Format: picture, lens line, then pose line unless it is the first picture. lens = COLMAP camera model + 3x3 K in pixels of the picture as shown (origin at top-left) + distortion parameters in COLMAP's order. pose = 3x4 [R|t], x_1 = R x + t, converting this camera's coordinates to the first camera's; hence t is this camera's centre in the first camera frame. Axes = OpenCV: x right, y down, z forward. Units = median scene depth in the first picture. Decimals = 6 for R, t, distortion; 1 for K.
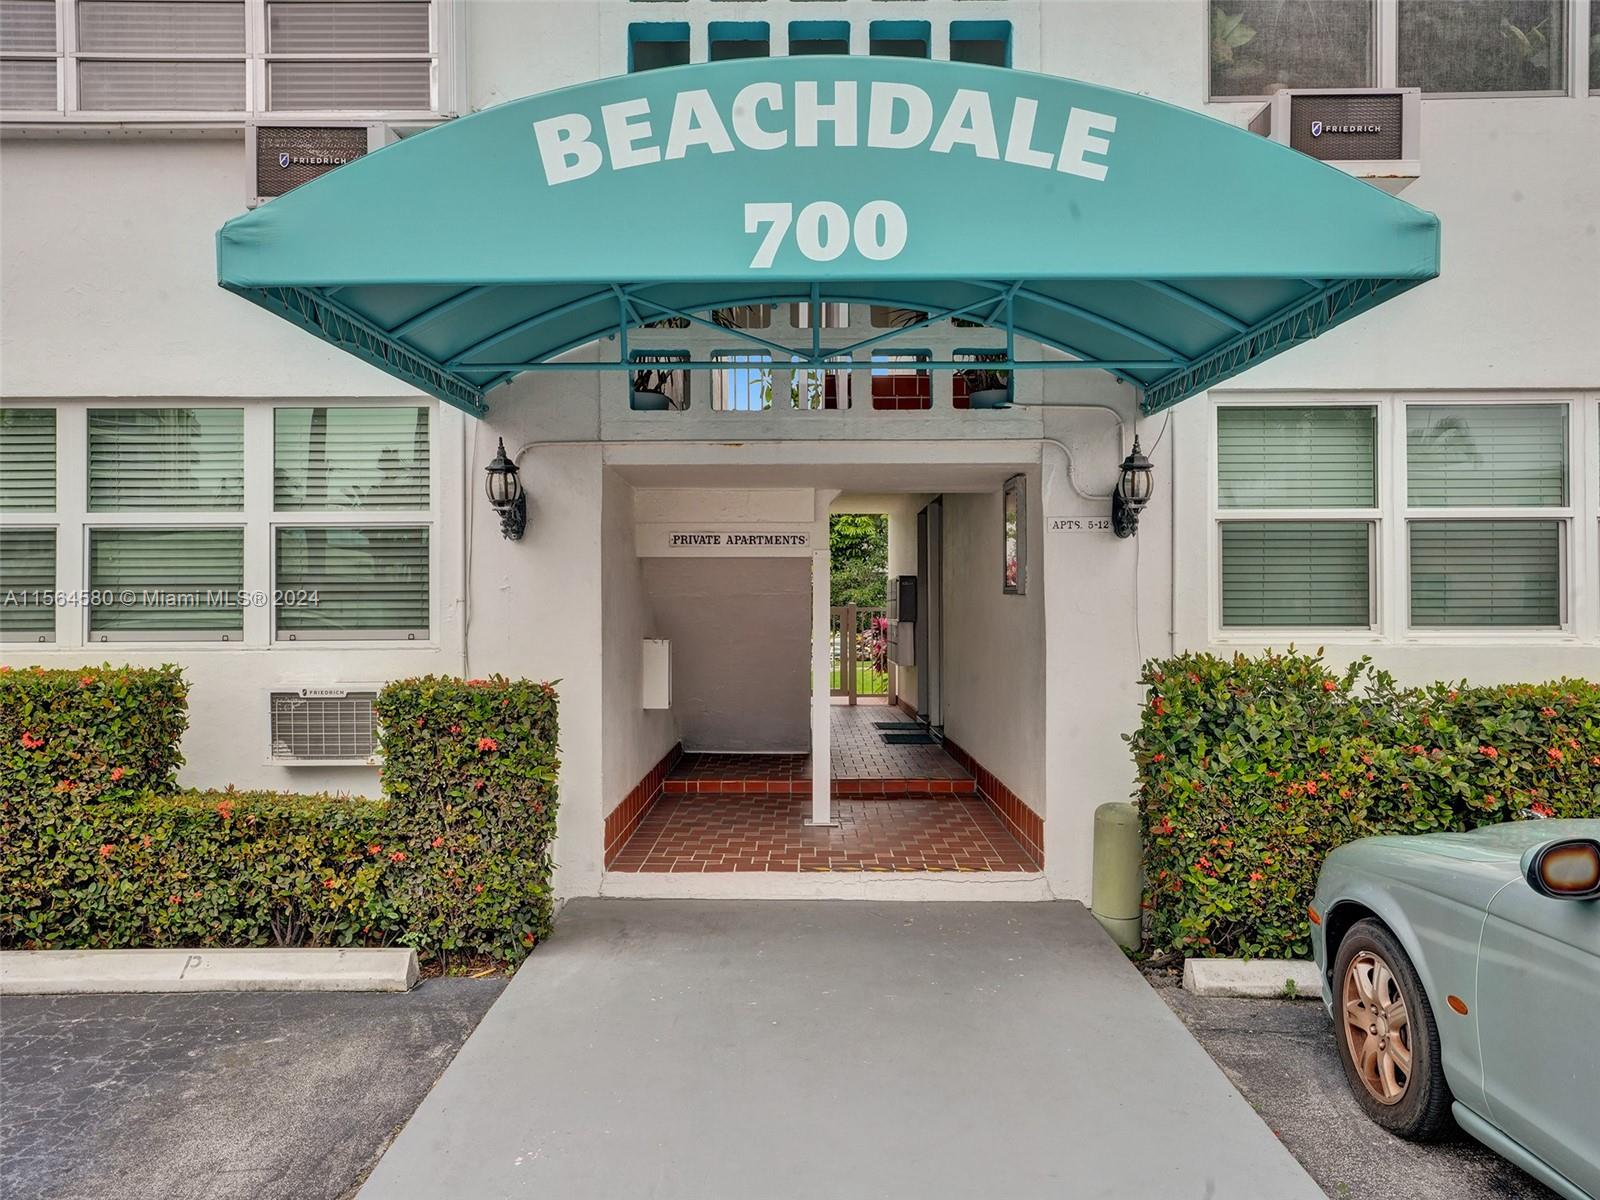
lens RADIAL K [[1122.2, 0, 800.0], [0, 1122.2, 600.0], [0, 0, 1]] dist [0.000127, 0.000019]
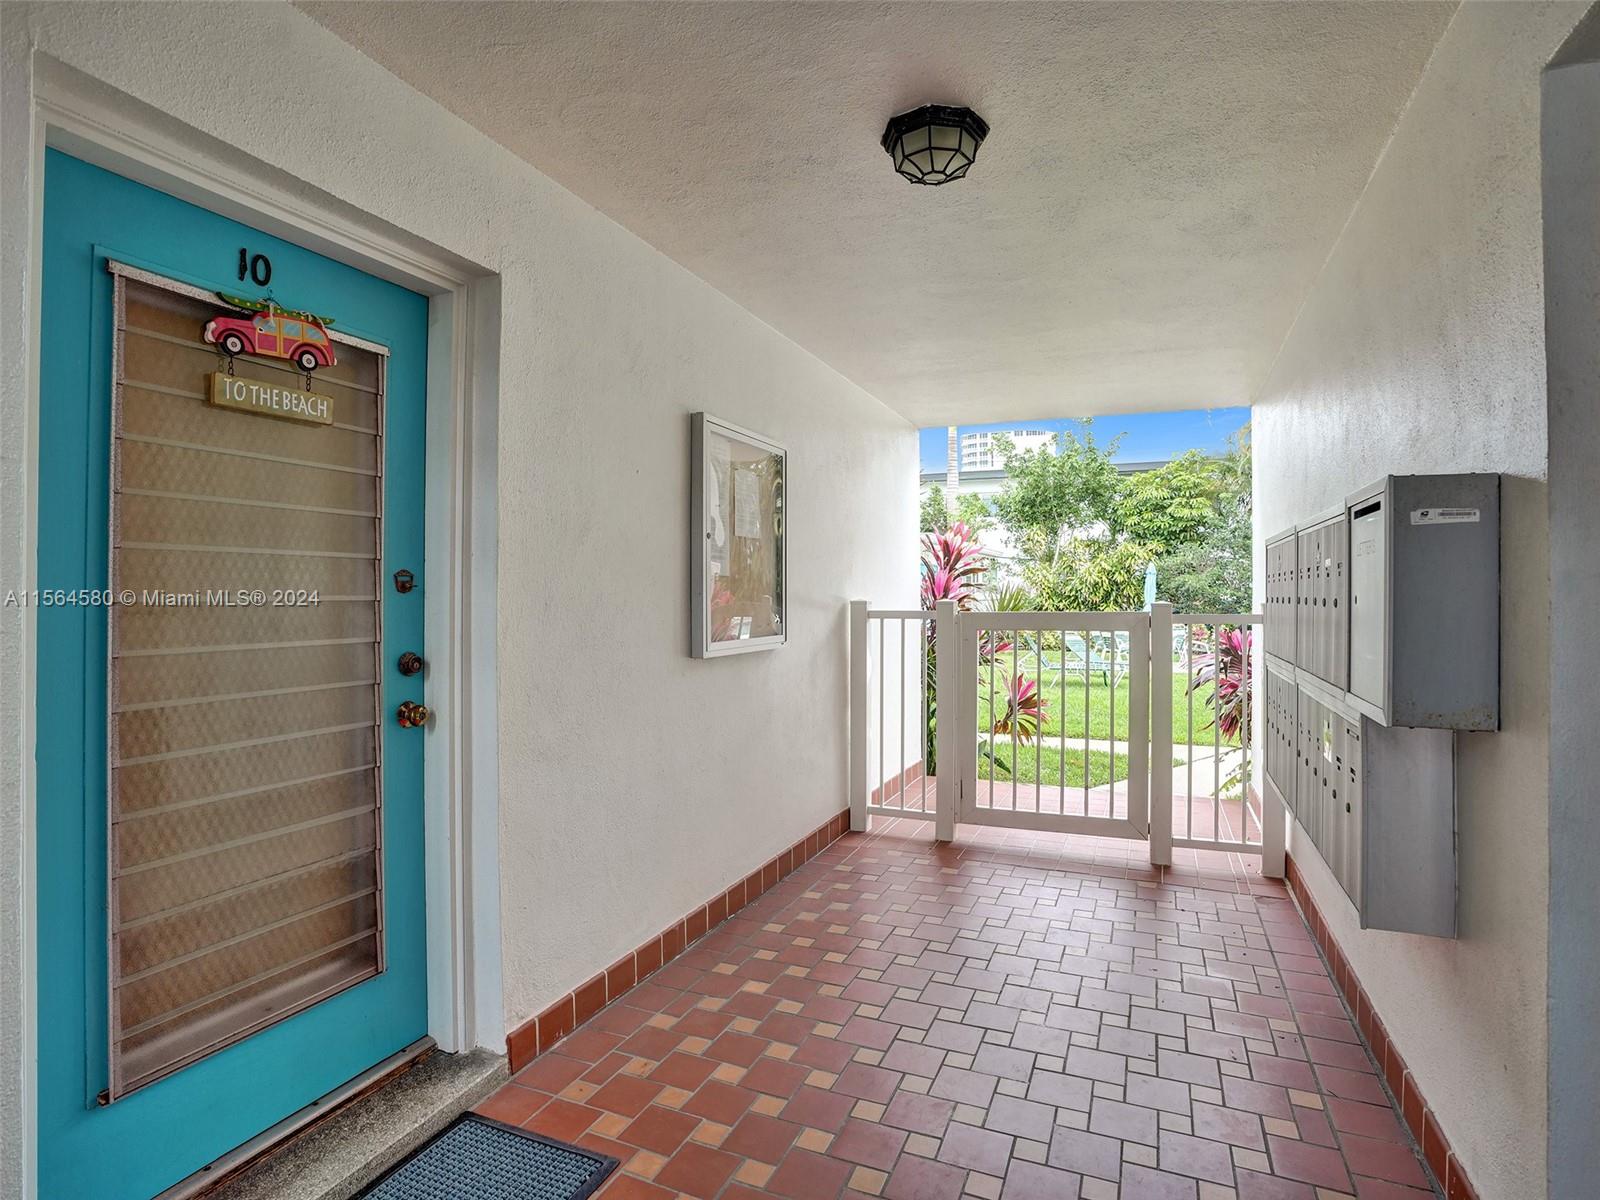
lens RADIAL K [[837.1, 0, 803.8], [0, 837.1, 586.2], [0, 0, 1]] dist [-0.077024, 0.032307]
pose [[0.923431, -0.008125, -0.383679, 0.014982], [0.008328, 0.999965, -0.001132, -0.002149], [0.383675, -0.002150, 0.923466, 0.242424]]
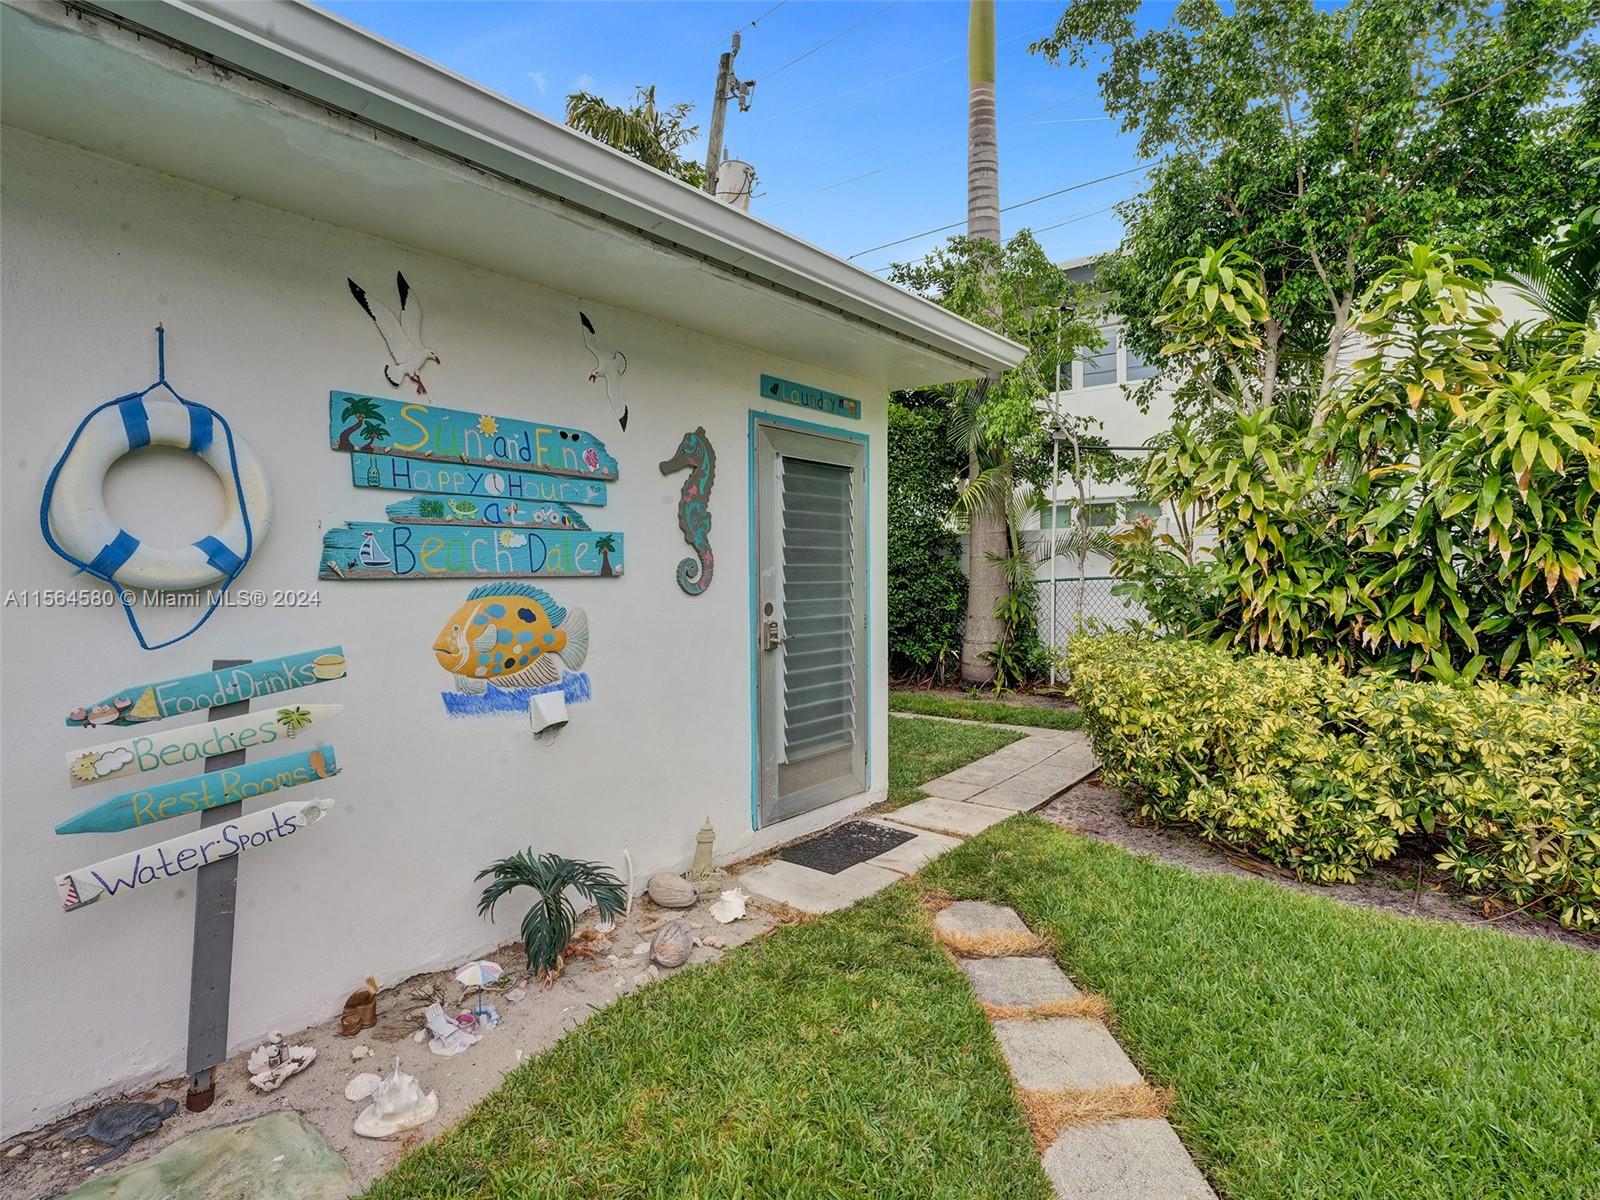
lens RADIAL K [[828.2, 0, 803.9], [0, 828.2, 602.3], [0, 0, 1]] dist [-0.075119, 0.030580]
pose [[0.788563, 0.006423, -0.614921, -0.041016], [0.020495, 0.999115, 0.036718, 0.007879], [0.614613, -0.041557, 0.787733, 0.807233]]
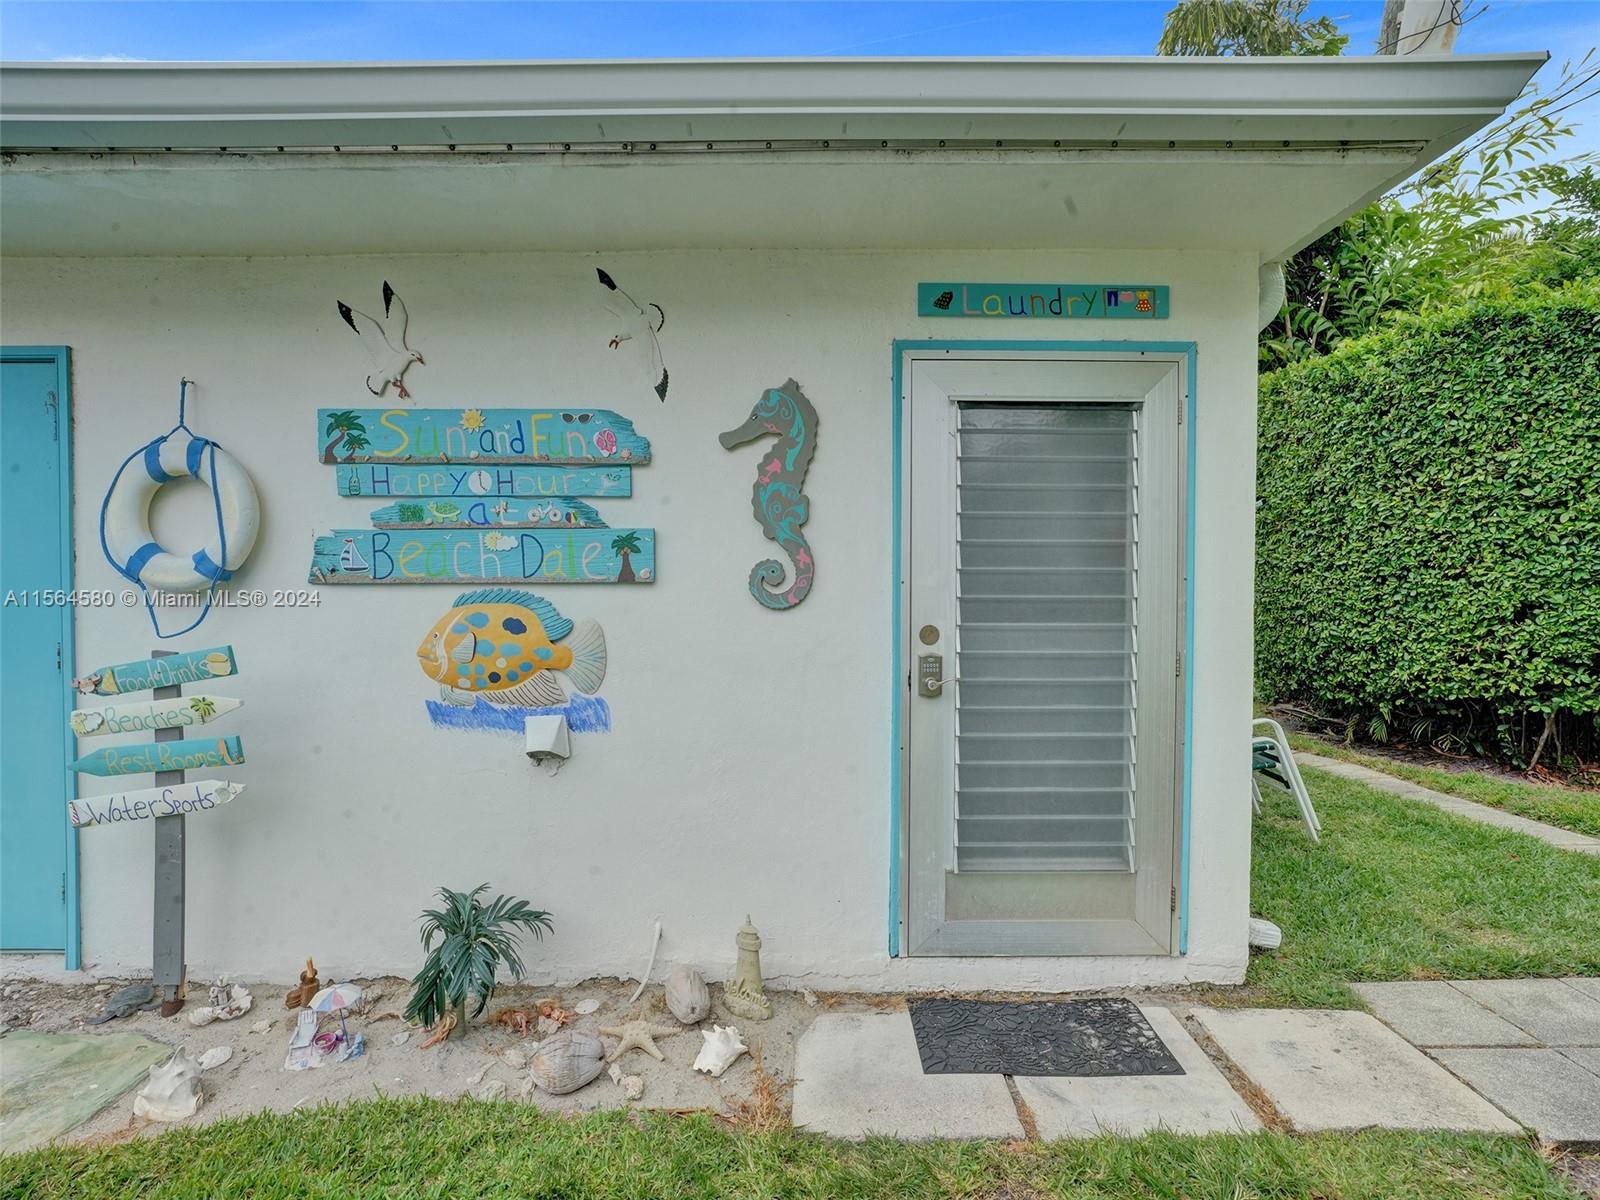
lens RADIAL K [[834.2, 0, 800.0], [0, 834.2, 600.0], [0, 0, 1]] dist [-0.065166, 0.030997]
pose [[0.011822, 0.017697, -0.999774, -0.030859], [0.009996, 0.999791, 0.017816, 0.009777], [0.999880, -0.010205, 0.011642, 1.187095]]
